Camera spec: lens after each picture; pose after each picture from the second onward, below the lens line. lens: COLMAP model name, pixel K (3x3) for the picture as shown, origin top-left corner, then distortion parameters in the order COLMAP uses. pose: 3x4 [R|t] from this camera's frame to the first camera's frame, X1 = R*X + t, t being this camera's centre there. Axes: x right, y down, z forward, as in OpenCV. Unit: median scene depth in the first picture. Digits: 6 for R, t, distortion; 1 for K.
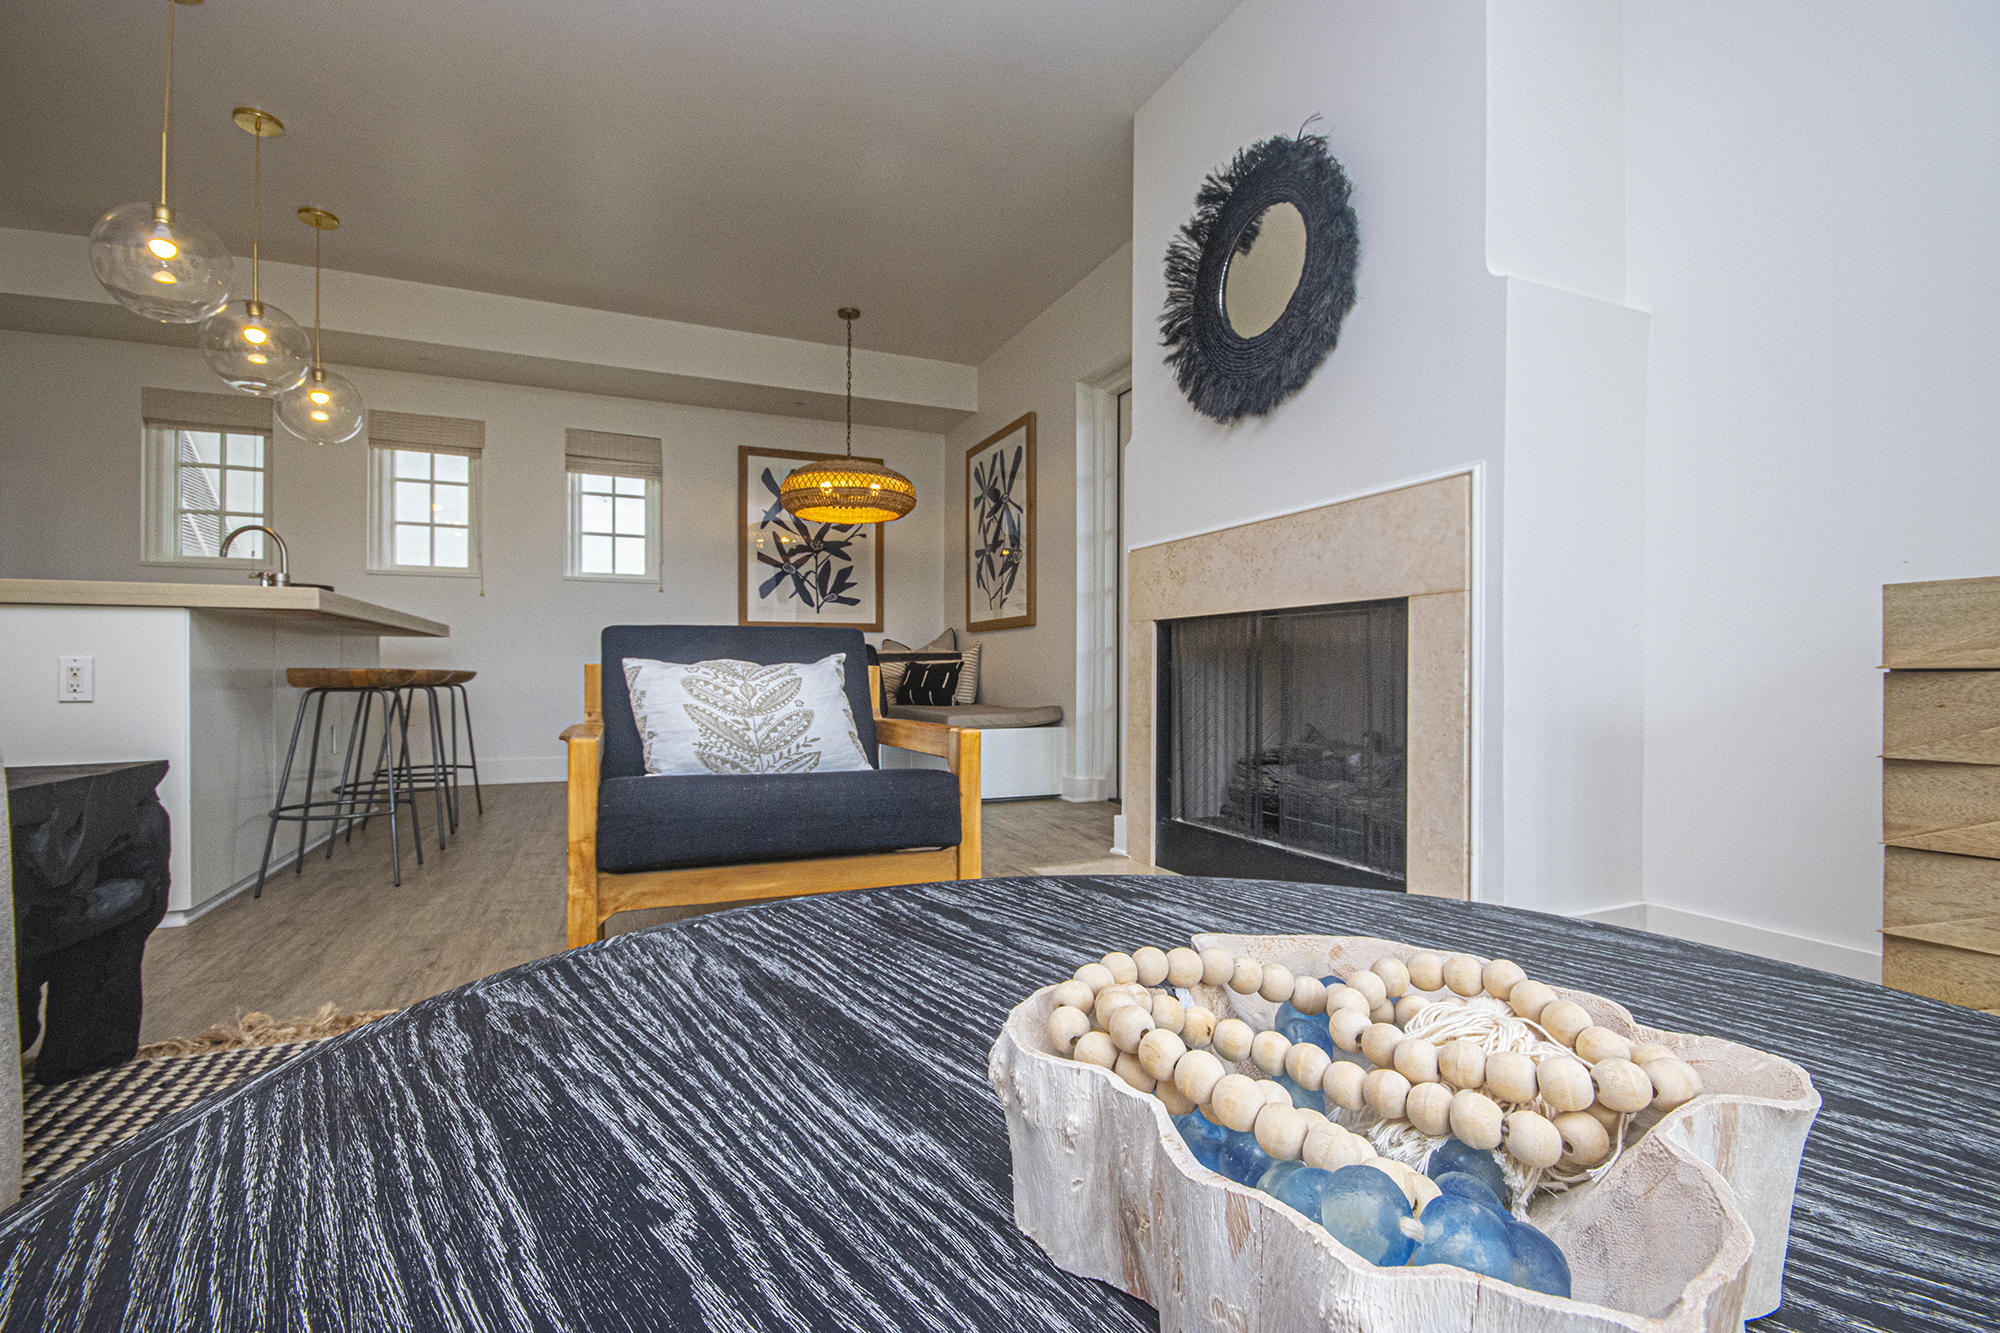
lens RADIAL K [[844.2, 0, 1000.0], [0, 844.2, 666.5], [0, 0, 1]] dist [-0.038009, 0.000071]
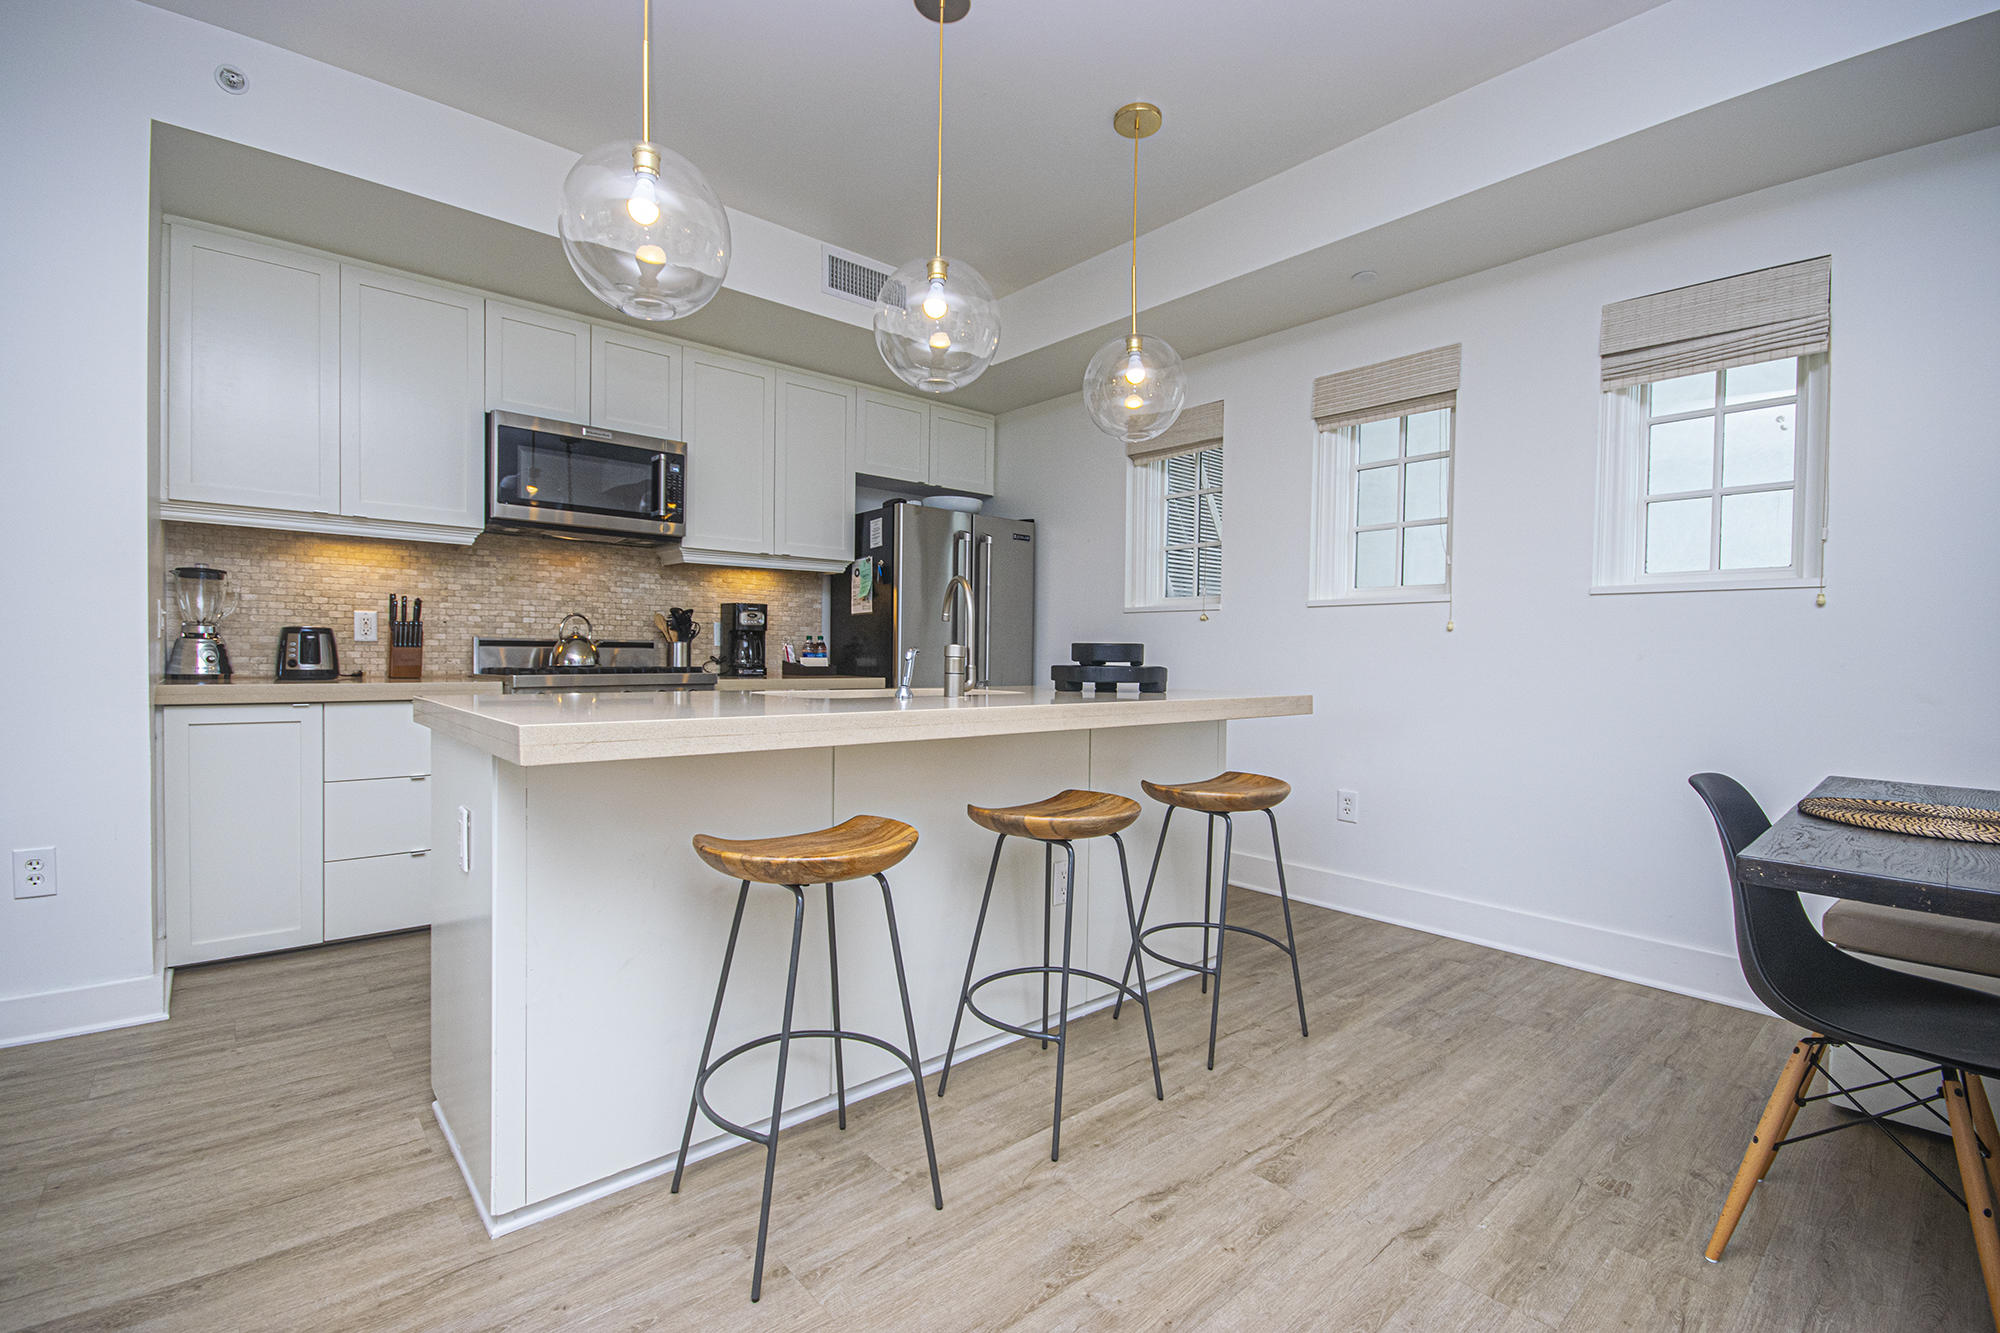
lens RADIAL K [[873.2, 0, 1000.0], [0, 873.2, 666.5], [0, 0, 1]] dist [0.016531, -0.015208]
pose [[0.290660, 0.022464, -0.956563, -0.082688], [-0.008773, 0.999745, 0.020812, -0.059182], [0.956786, 0.002342, 0.290782, 0.434520]]
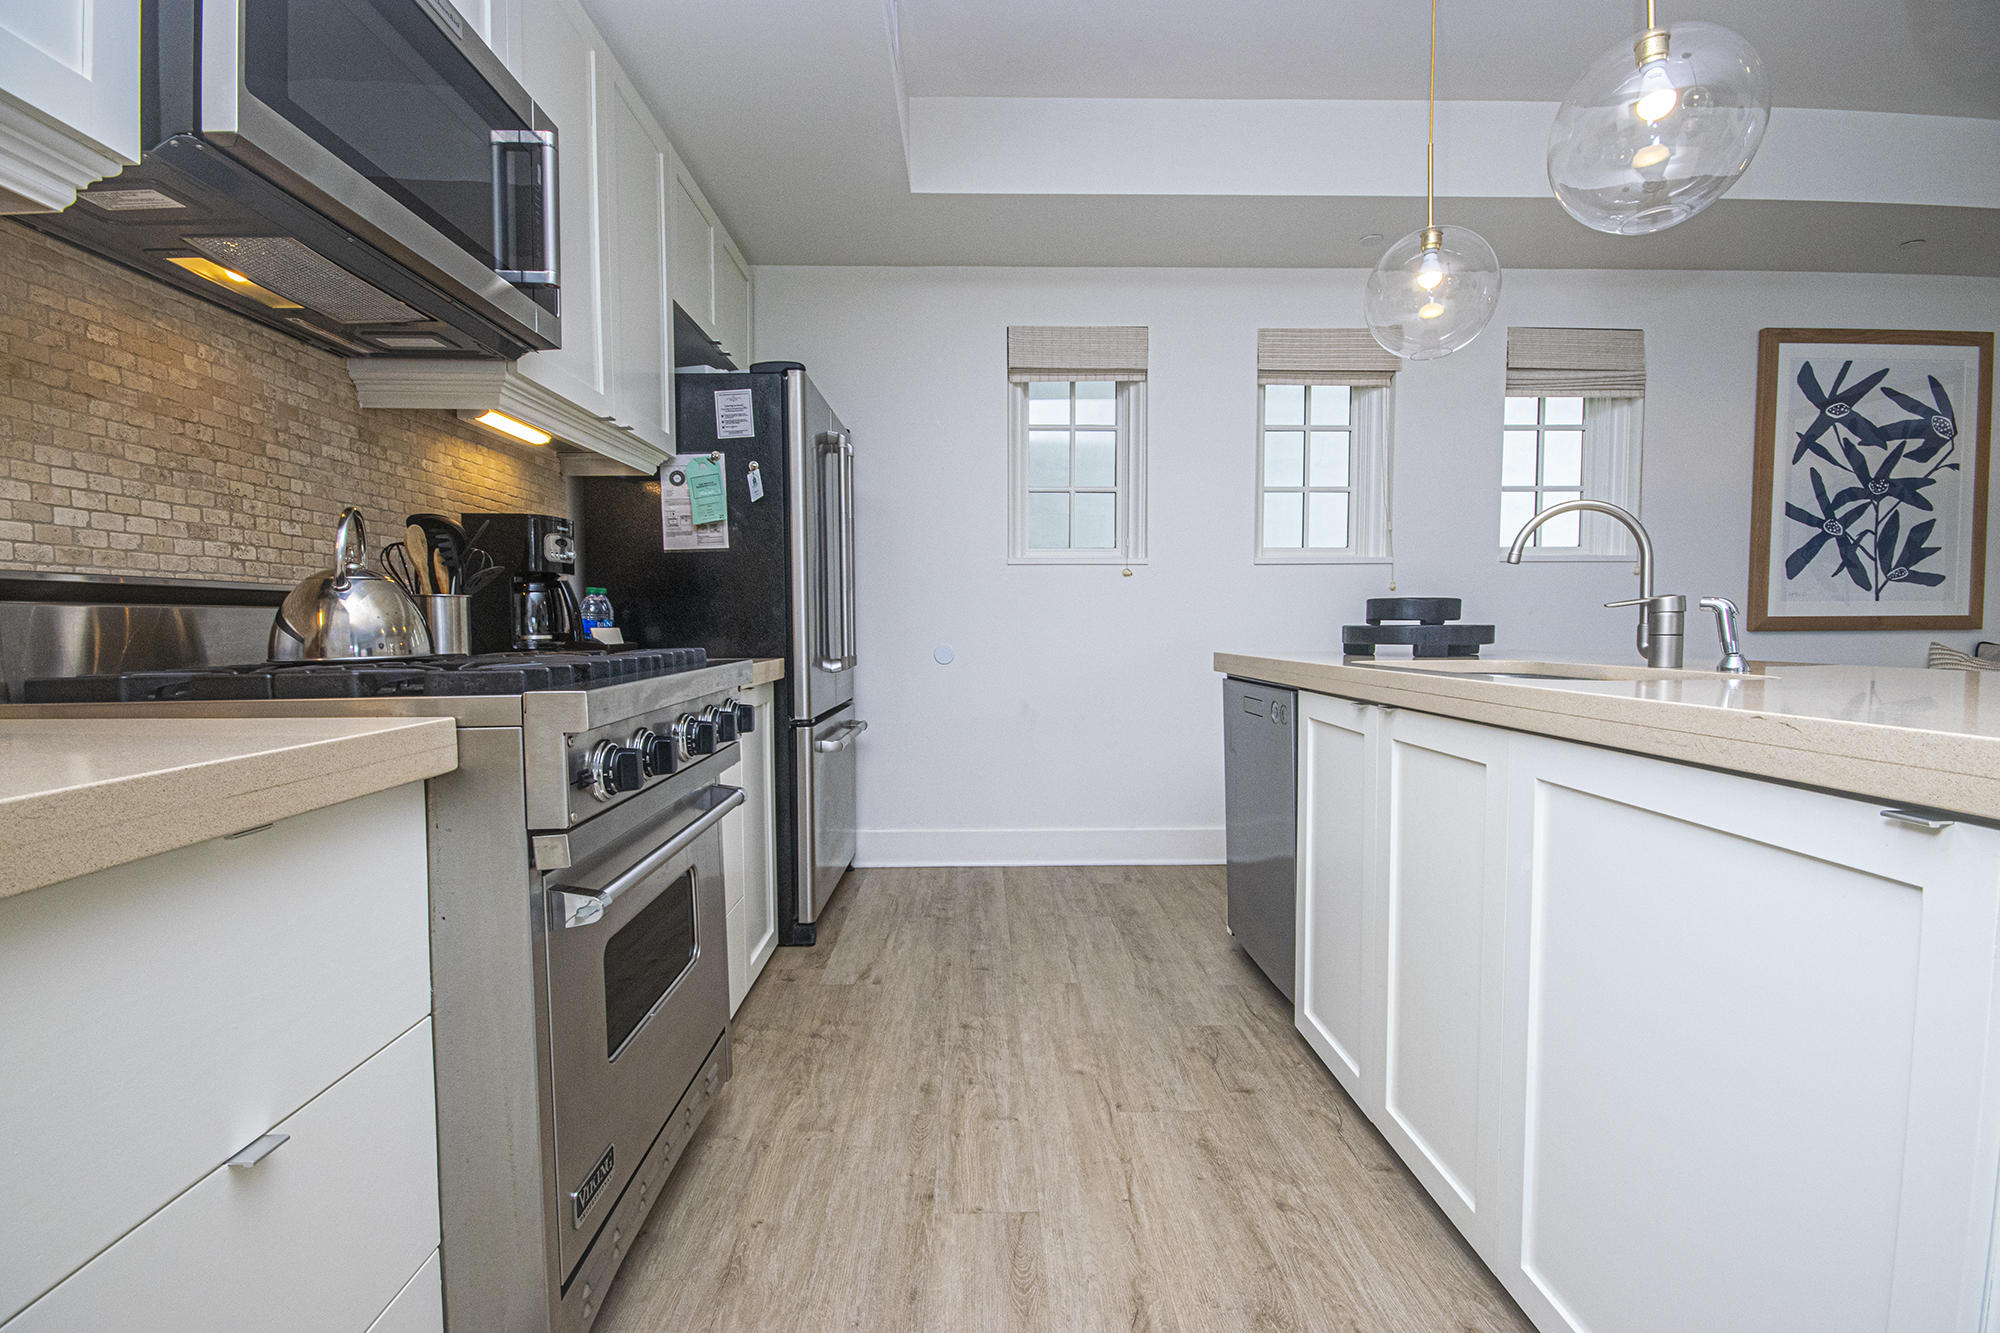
lens RADIAL K [[873.2, 0, 1000.0], [0, 873.2, 666.5], [0, 0, 1]] dist [0.016531, -0.015208]
pose [[0.916327, 0.020523, -0.399904, -0.555316], [0.002063, 0.998430, 0.055968, -0.053986], [0.400424, -0.052110, 0.914847, 0.180959]]
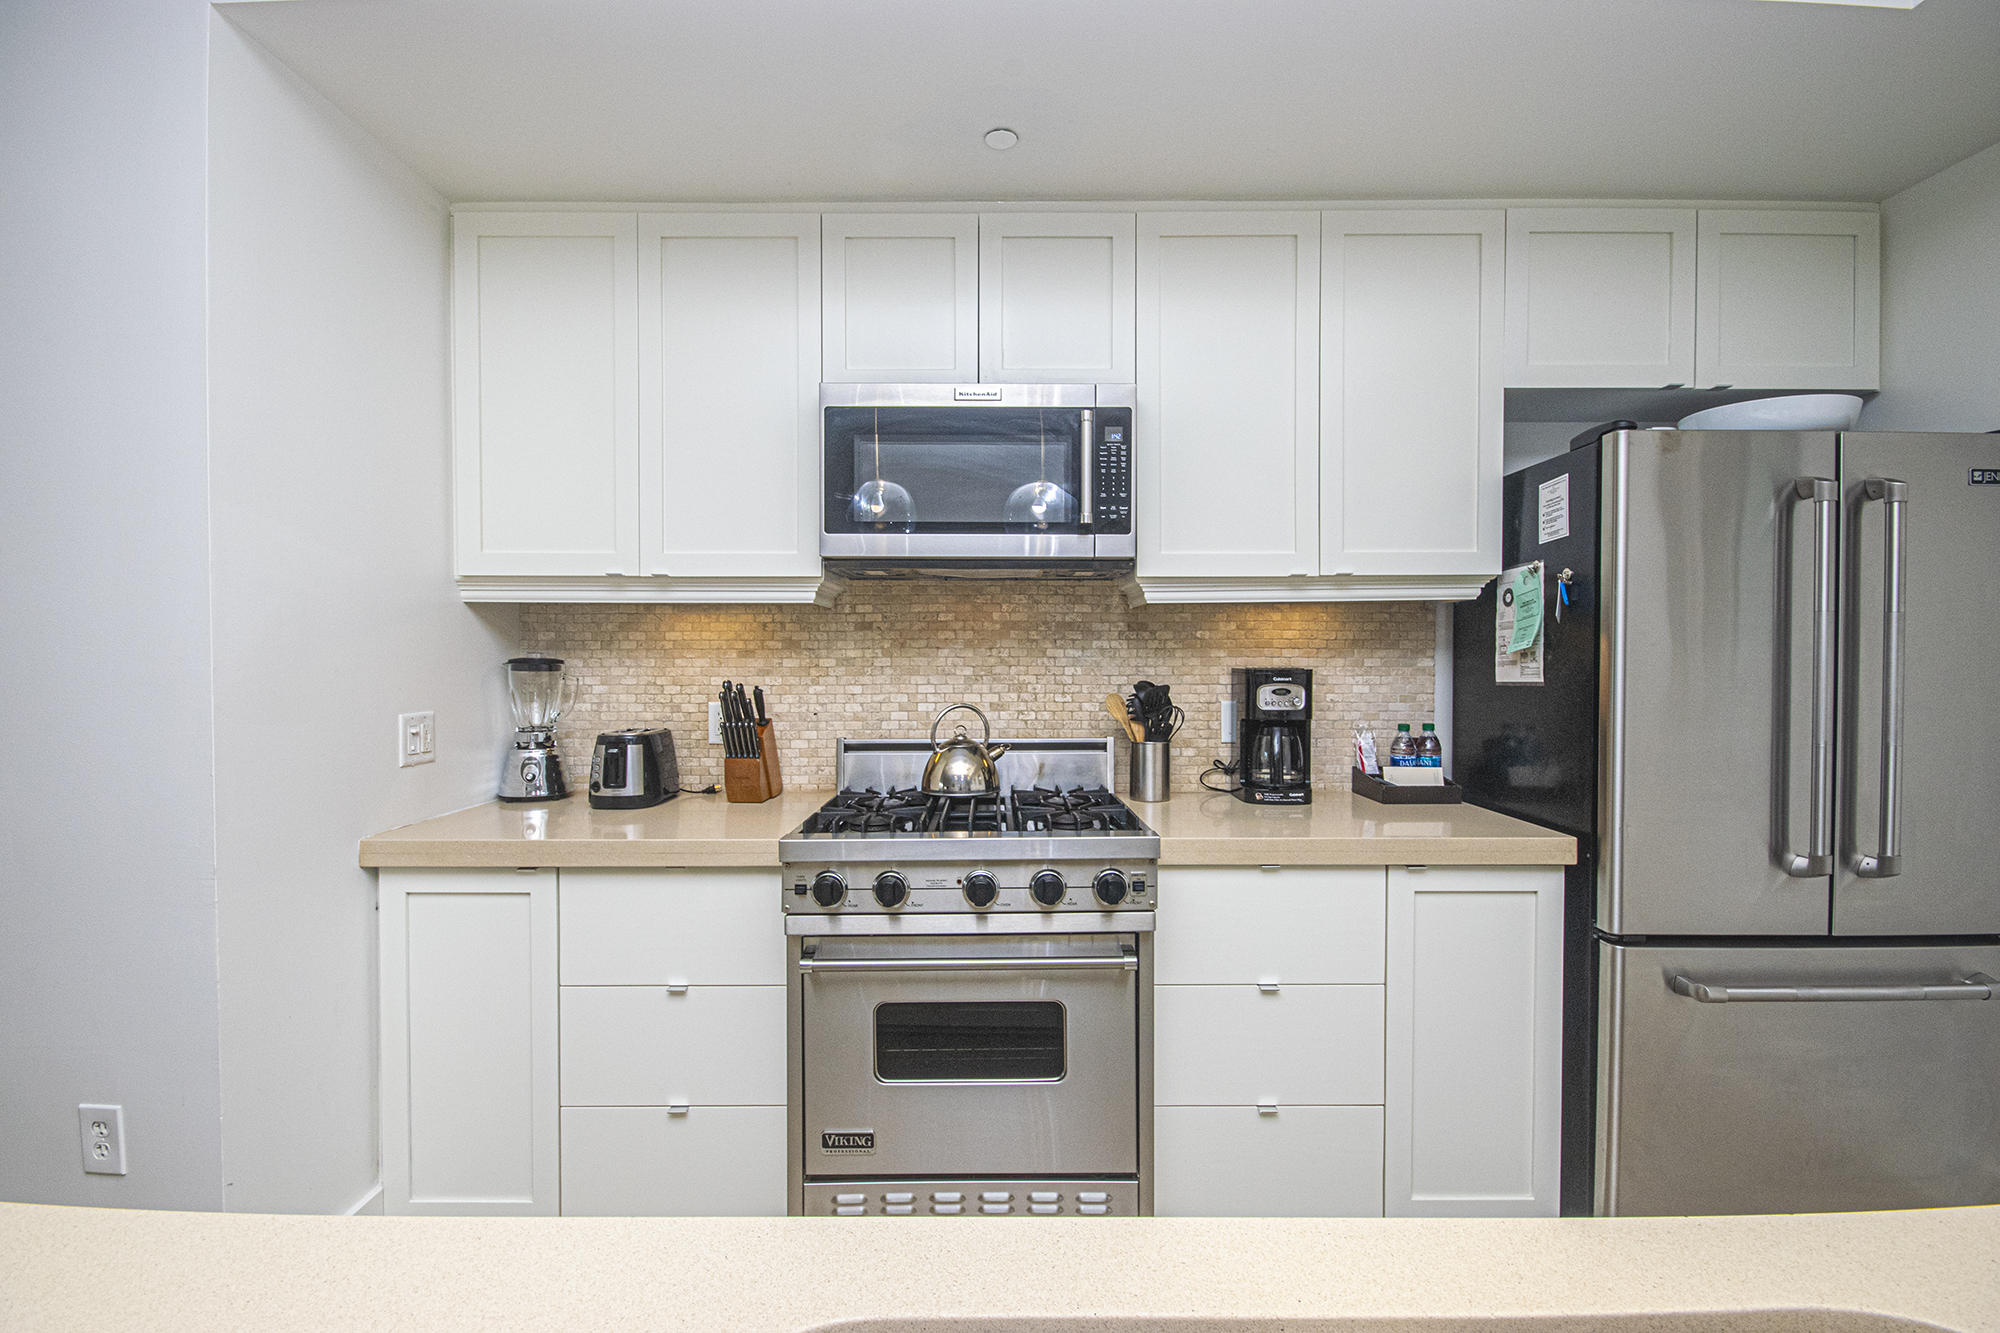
lens RADIAL K [[871.6, 0, 981.6], [0, 871.6, 666.9], [0, 0, 1]] dist [-0.024730, 0.000067]
pose [[-0.423164, 0.012644, -0.905965, -0.452816], [0.005663, 0.999920, 0.011311, -0.103070], [0.906035, -0.000344, -0.423202, 0.493784]]
